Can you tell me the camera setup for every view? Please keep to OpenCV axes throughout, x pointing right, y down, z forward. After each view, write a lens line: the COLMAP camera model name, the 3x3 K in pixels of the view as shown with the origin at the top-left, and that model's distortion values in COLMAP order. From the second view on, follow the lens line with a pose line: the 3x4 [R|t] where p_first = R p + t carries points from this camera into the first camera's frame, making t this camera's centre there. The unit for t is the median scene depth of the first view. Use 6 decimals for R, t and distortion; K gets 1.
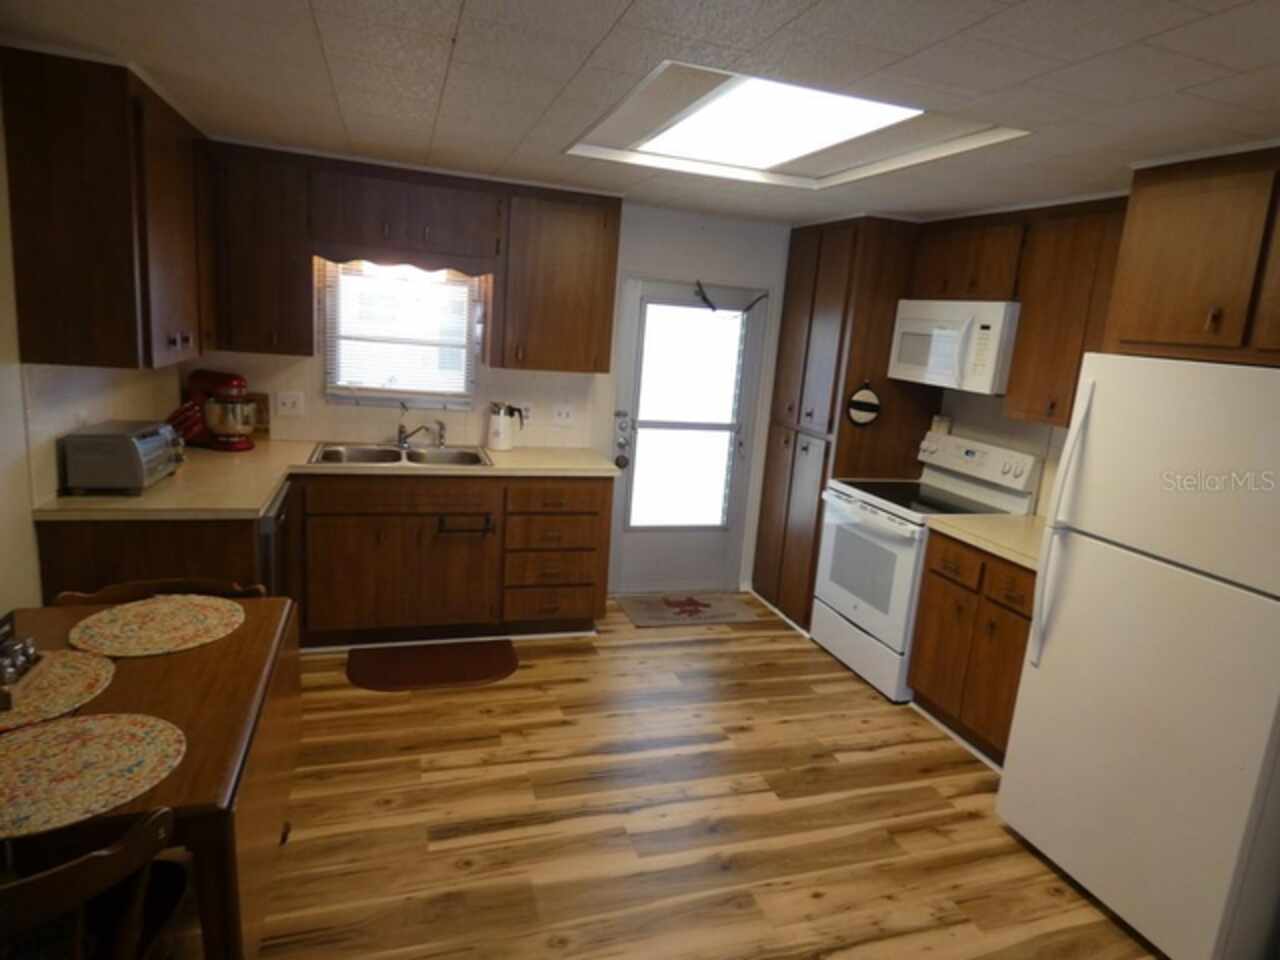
lens RADIAL K [[763.5, 0, 645.3], [0, 763.5, 480.1], [0, 0, 1]] dist [-0.010698, 0.004617]
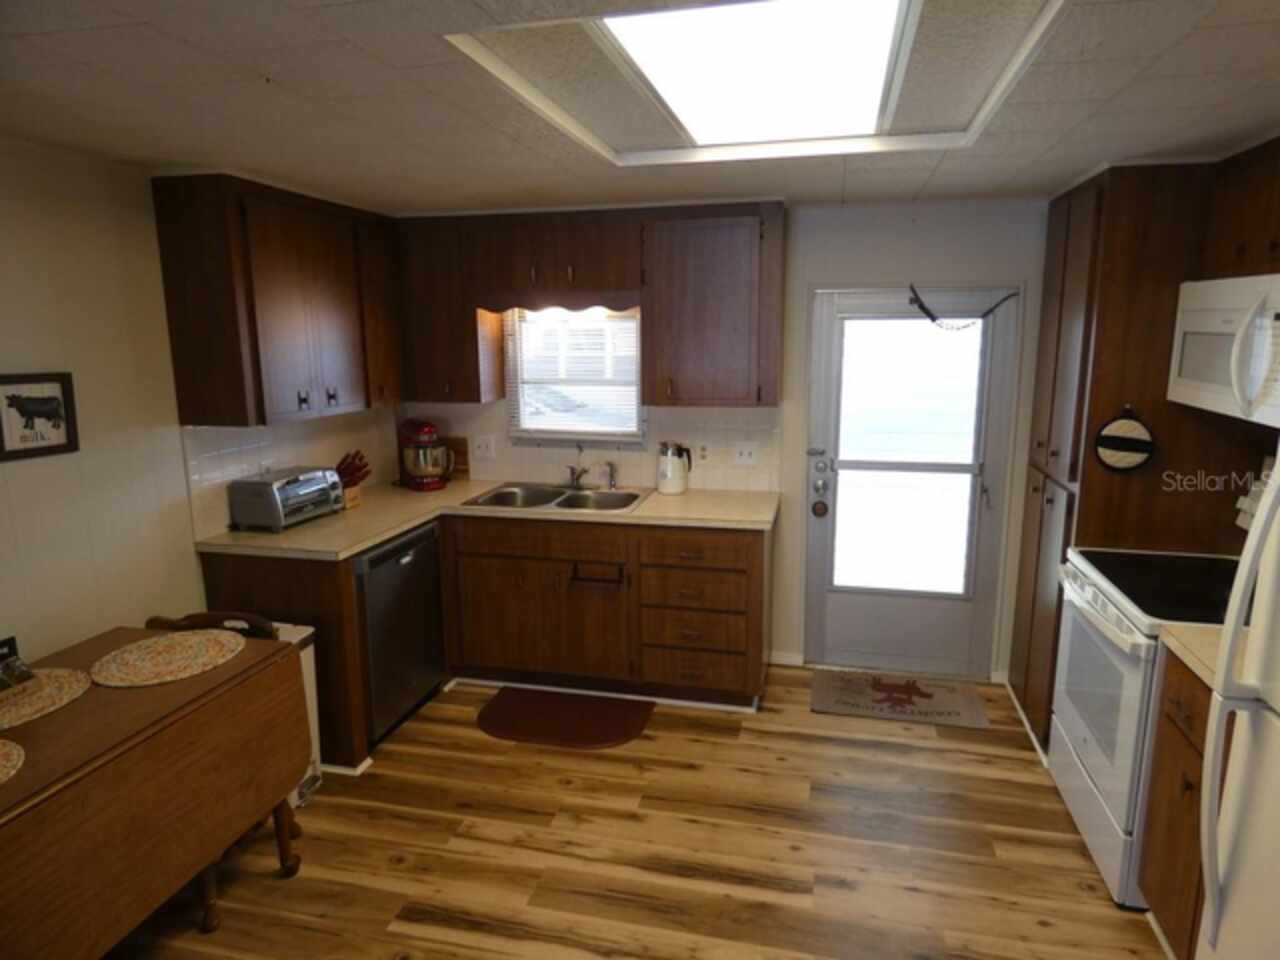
lens RADIAL K [[763.5, 0, 645.5], [0, 763.5, 476.2], [0, 0, 1]] dist [-0.010698, 0.004617]
pose [[0.849173, 0.014554, -0.527915, 0.304043], [-0.032315, 0.999179, -0.024434, -0.040310], [0.527126, 0.037809, 0.848946, 0.217372]]
